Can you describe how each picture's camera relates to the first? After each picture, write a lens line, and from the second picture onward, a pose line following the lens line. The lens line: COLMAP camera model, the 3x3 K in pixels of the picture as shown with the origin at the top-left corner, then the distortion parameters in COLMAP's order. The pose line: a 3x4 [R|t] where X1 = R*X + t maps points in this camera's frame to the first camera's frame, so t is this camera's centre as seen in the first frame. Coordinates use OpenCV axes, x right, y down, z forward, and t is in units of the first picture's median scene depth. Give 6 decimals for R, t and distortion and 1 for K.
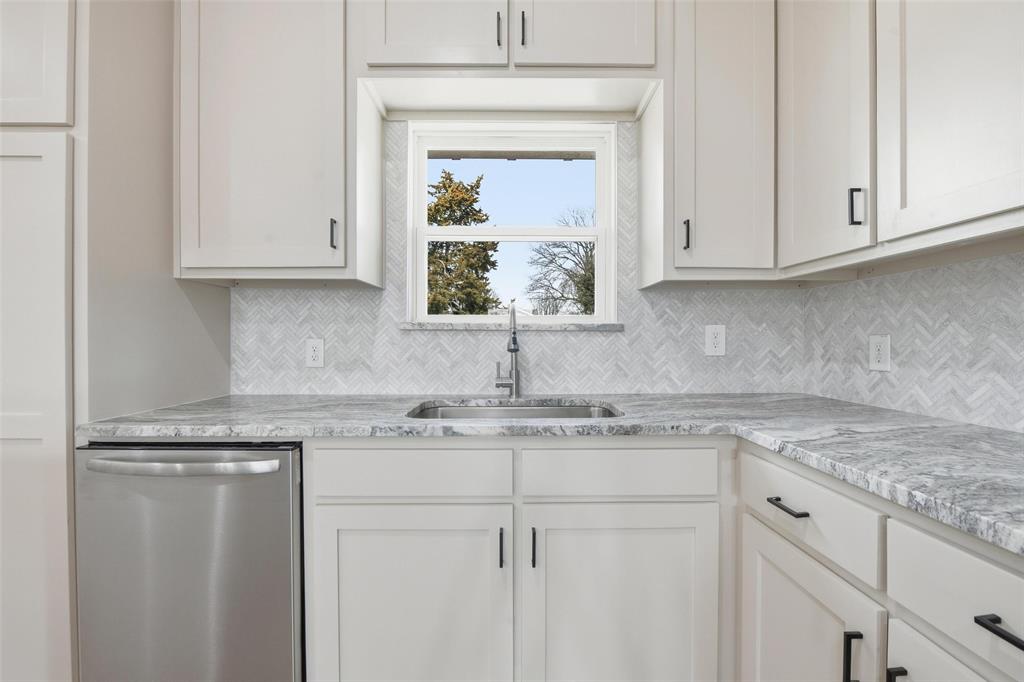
lens RADIAL K [[412.3, 0, 519.5], [0, 412.3, 344.5], [0, 0, 1]] dist [-0.007752, -0.000613]
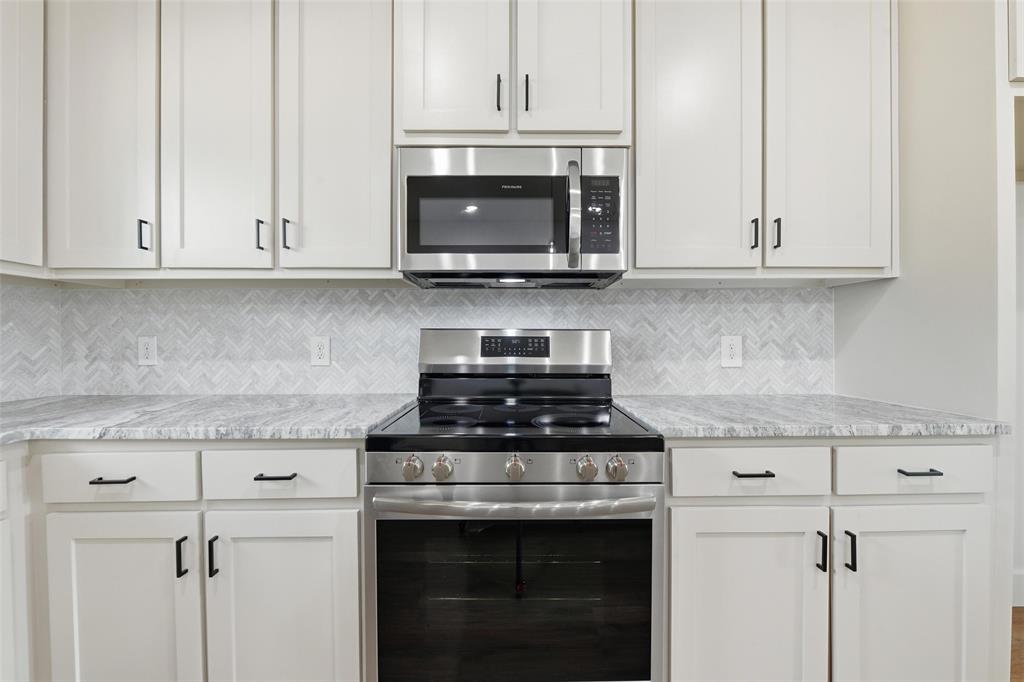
lens RADIAL K [[412.3, 0, 519.7], [0, 412.3, 342.1], [0, 0, 1]] dist [-0.007752, -0.000613]
pose [[0.008173, -0.007637, 0.999937, -0.419333], [0.014975, 0.999860, 0.007514, 0.001771], [-0.999854, 0.014912, 0.008286, -0.159473]]
